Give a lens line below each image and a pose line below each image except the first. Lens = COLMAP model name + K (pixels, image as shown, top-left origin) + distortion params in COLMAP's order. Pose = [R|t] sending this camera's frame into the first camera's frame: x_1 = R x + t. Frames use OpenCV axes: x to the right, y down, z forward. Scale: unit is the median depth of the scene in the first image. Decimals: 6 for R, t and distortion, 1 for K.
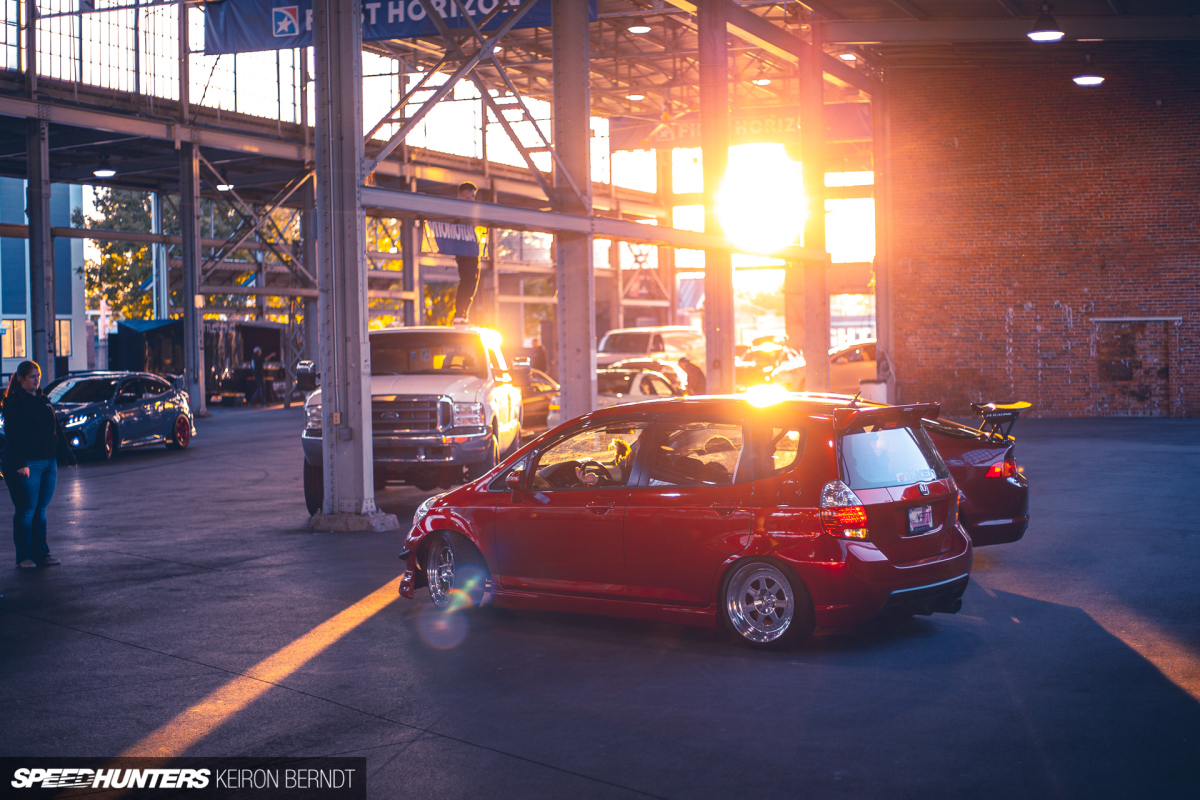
lens RADIAL K [[1720.7, 0, 598.3], [0, 1720.7, 399.9], [0, 0, 1]] dist [-0.047017, 0.000000]
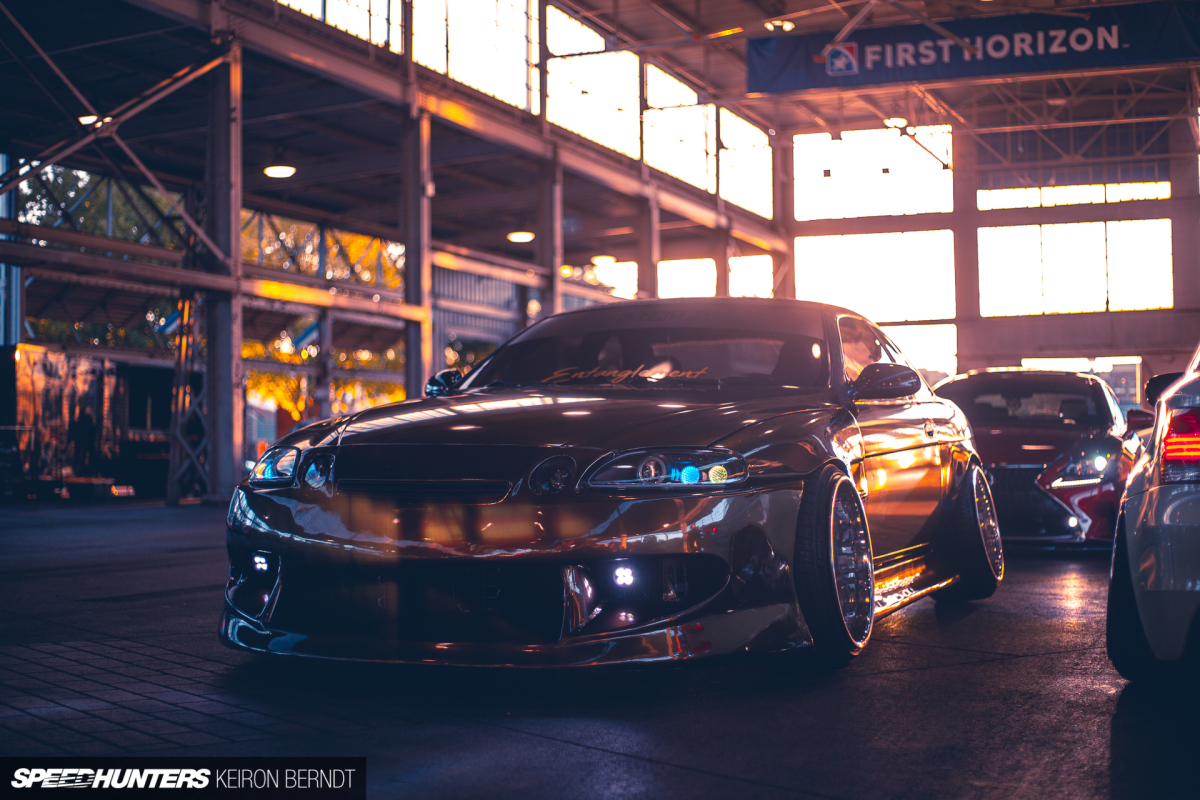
lens RADIAL K [[1720.7, 0, 599.8], [0, 1720.7, 401.0], [0, 0, 1]] dist [-0.047017, 0.000000]
pose [[0.999813, 0.010230, -0.016428, -0.038049], [-0.011302, 0.997719, -0.066545, 0.005941], [0.015710, 0.066718, 0.997648, 0.430937]]
